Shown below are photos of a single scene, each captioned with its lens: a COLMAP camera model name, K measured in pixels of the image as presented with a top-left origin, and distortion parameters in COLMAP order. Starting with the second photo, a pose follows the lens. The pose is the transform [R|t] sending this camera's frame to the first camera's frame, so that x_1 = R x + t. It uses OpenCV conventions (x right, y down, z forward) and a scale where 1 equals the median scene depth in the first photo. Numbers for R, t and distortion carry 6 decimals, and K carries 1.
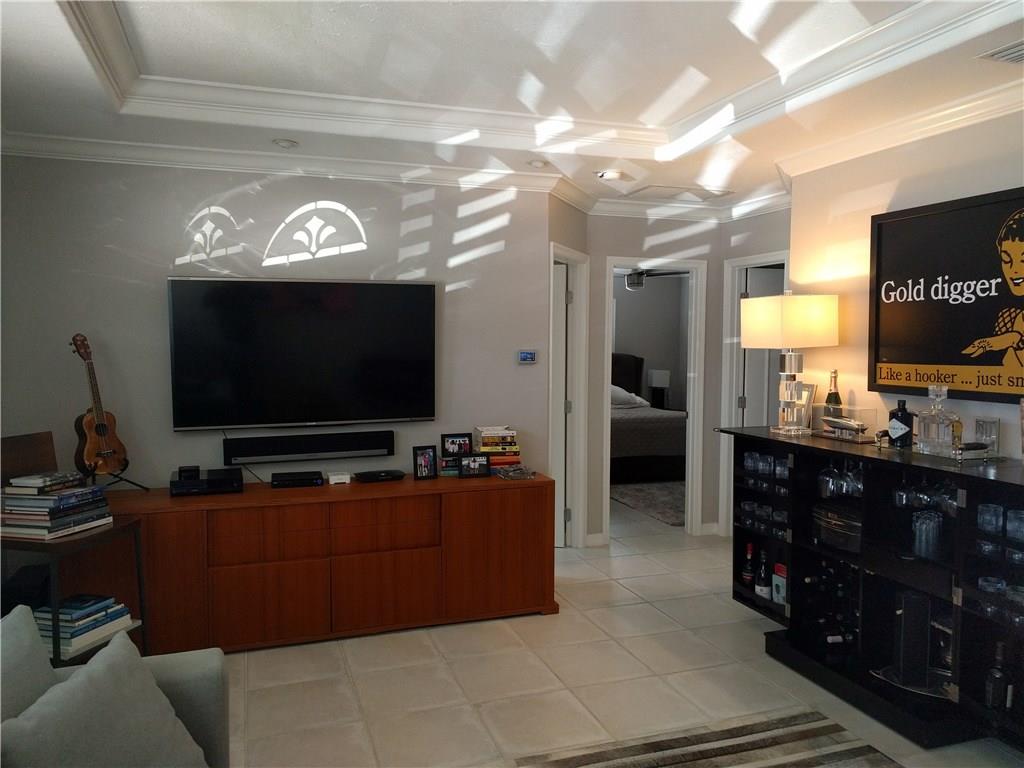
lens RADIAL K [[768.8, 0, 510.9], [0, 768.8, 383.7], [0, 0, 1]] dist [0.010720, 0.015867]
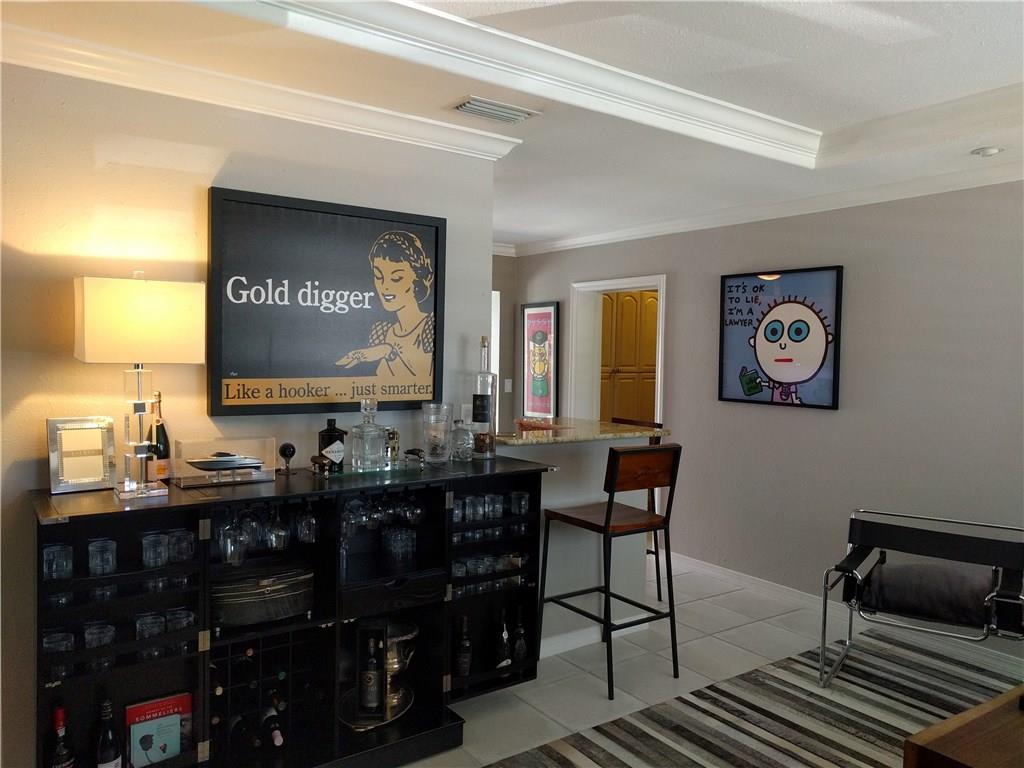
lens RADIAL K [[768.8, 0, 510.9], [0, 768.8, 389.5], [0, 0, 1]] dist [0.010720, 0.015867]
pose [[-0.273378, -0.048894, 0.960663, -0.398389], [0.041673, 0.997168, 0.062611, -0.059247], [-0.961004, 0.057150, -0.270566, 1.048811]]
